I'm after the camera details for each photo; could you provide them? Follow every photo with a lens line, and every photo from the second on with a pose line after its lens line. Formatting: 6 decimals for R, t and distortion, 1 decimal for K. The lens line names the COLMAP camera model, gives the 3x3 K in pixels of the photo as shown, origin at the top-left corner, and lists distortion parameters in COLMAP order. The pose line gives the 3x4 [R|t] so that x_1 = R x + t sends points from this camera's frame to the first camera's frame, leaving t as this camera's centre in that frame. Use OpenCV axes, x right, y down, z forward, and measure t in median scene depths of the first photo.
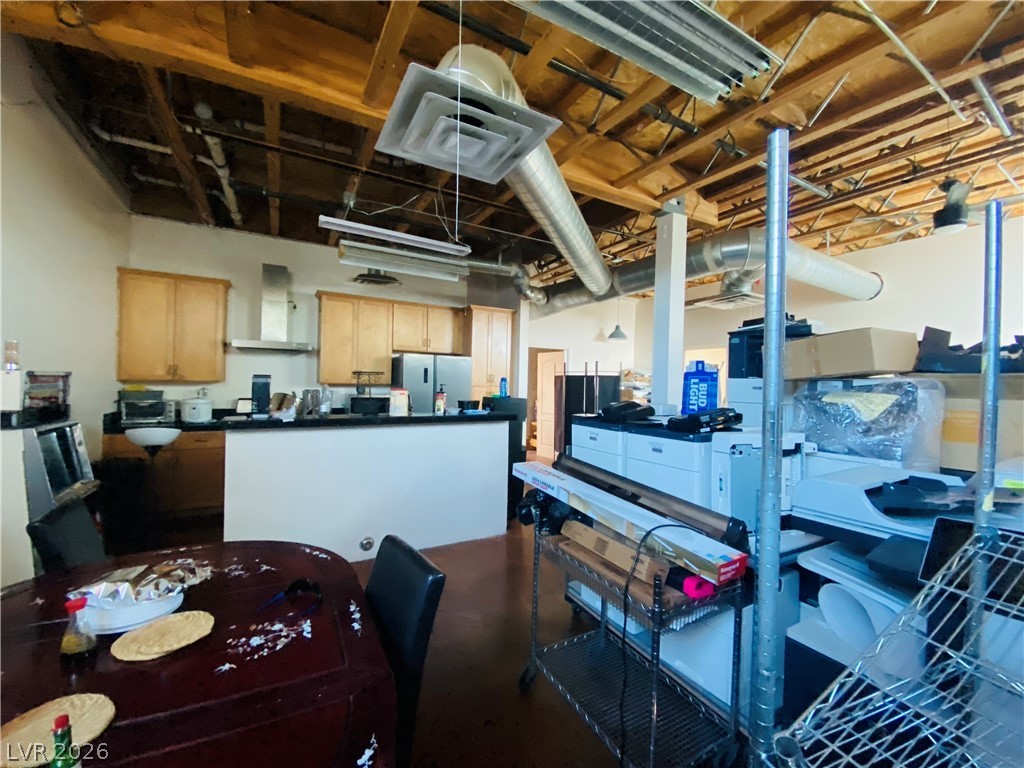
lens RADIAL K [[420.4, 0, 510.3], [0, 420.4, 383.1], [0, 0, 1]] dist [0.000995, 0.000011]
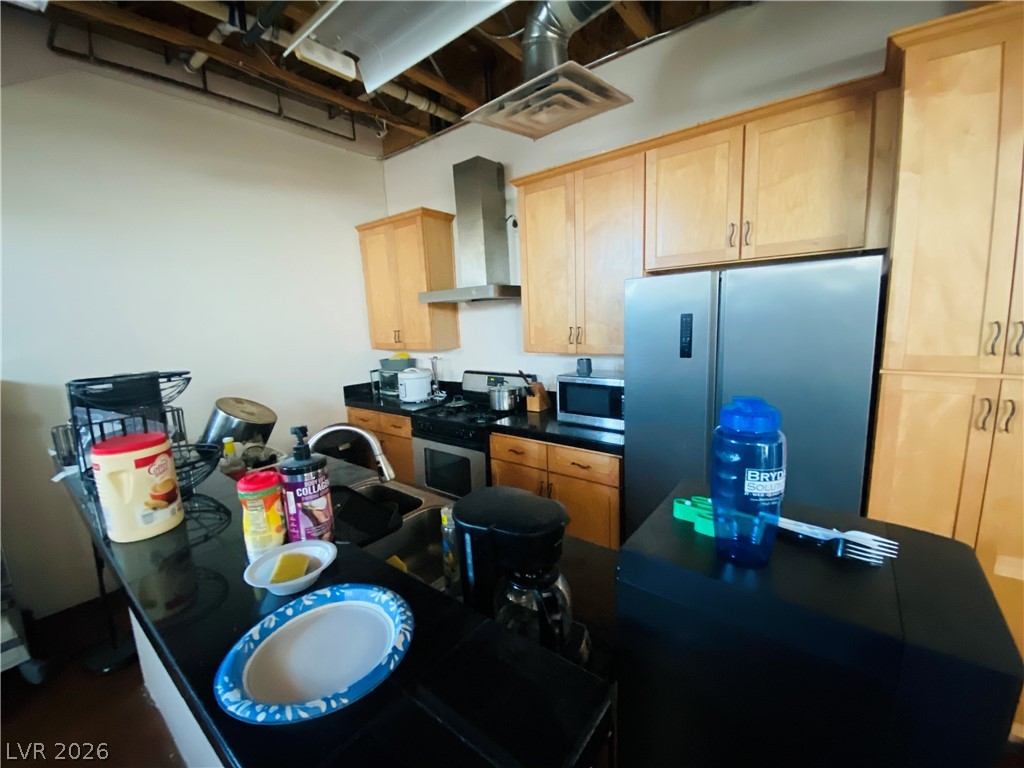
lens RADIAL K [[420.4, 0, 511.6], [0, 420.4, 382.4], [0, 0, 1]] dist [0.000995, 0.000011]
pose [[0.373132, 0.102195, -0.922133, 0.063231], [0.049784, 0.990278, 0.129891, -0.031985], [0.926442, -0.094374, 0.364416, 0.735514]]
